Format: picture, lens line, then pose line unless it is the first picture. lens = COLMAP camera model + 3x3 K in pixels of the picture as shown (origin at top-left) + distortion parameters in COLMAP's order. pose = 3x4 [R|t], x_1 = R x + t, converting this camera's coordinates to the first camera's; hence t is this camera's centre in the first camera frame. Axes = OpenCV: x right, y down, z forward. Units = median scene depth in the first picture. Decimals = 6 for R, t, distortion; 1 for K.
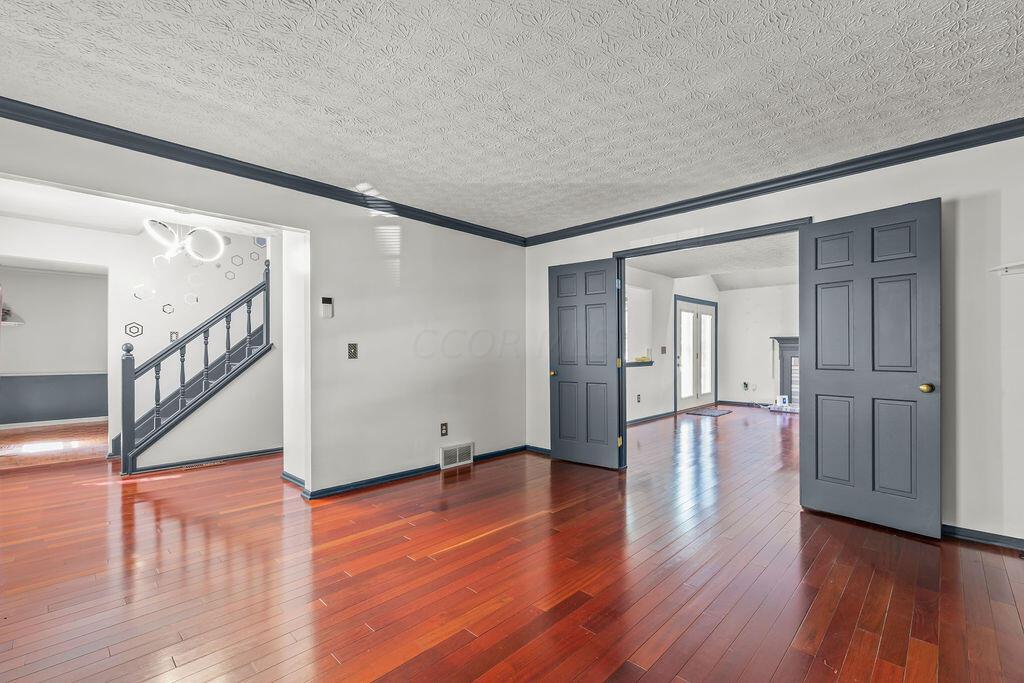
lens RADIAL K [[449.3, 0, 512.0], [0, 449.3, 351.3], [0, 0, 1]] dist [-0.000489, 0.000023]
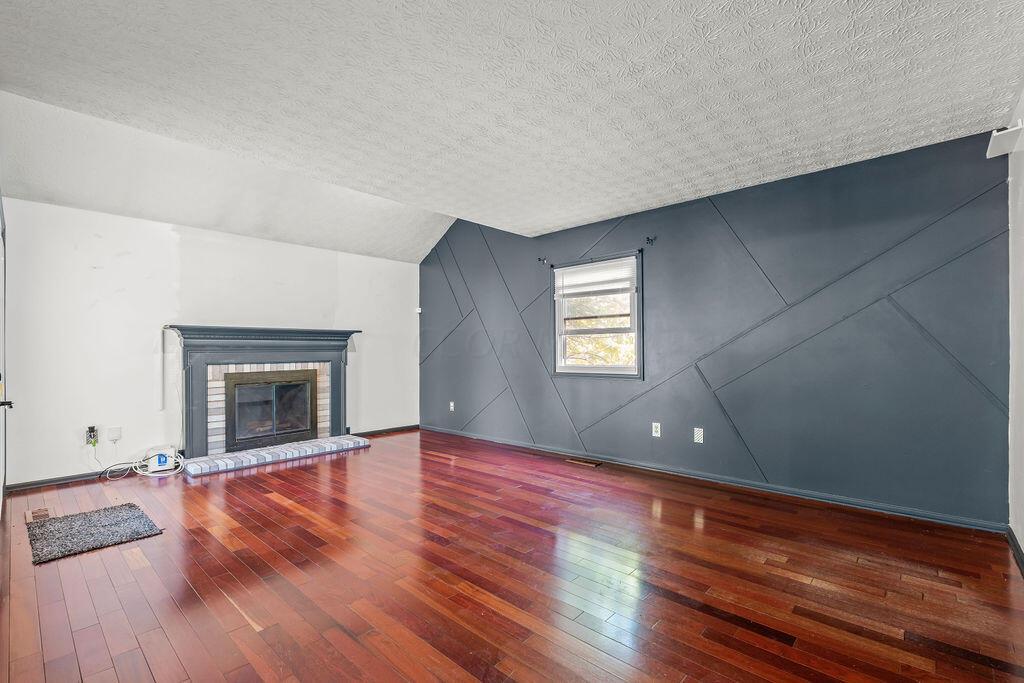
lens RADIAL K [[449.3, 0, 512.0], [0, 449.3, 351.3], [0, 0, 1]] dist [-0.000489, 0.000023]
pose [[-0.032739, 0.001230, 0.999463, 0.077172], [0.005810, 0.999983, -0.001040, -0.000809], [-0.999447, 0.005773, -0.032745, 0.647359]]
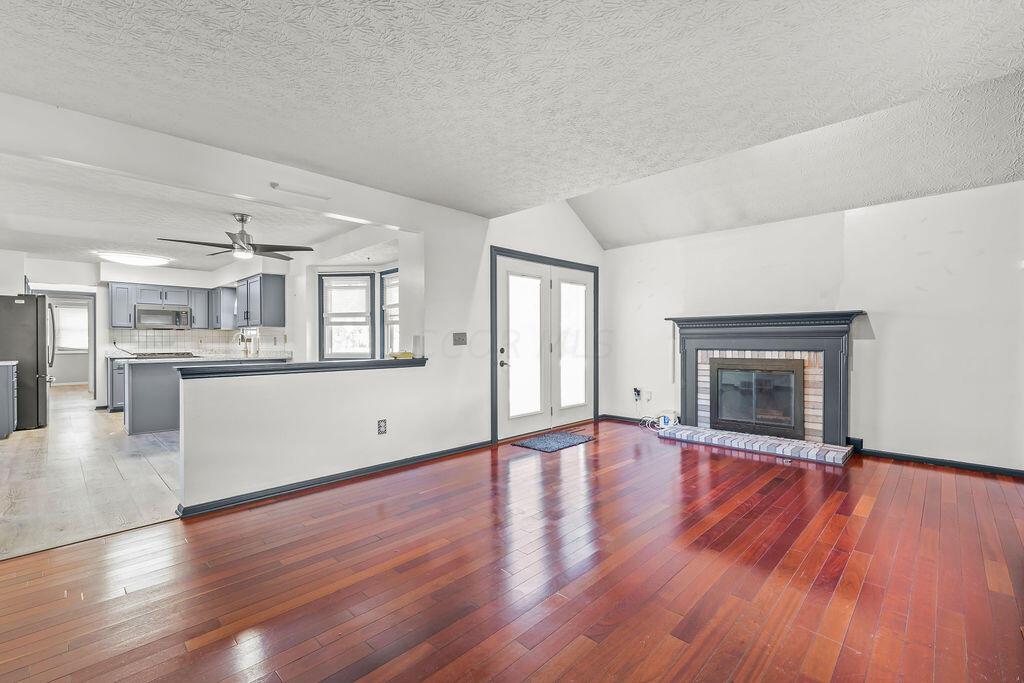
lens RADIAL K [[442.2, 0, 512.0], [0, 442.2, 341.5], [0, 0, 1]] dist [-0.000287, -0.000043]
pose [[0.999999, 0.000327, -0.001005, 0.359723], [-0.000324, 0.999993, 0.003835, -0.001269], [0.001006, -0.003834, 0.999992, 0.377994]]
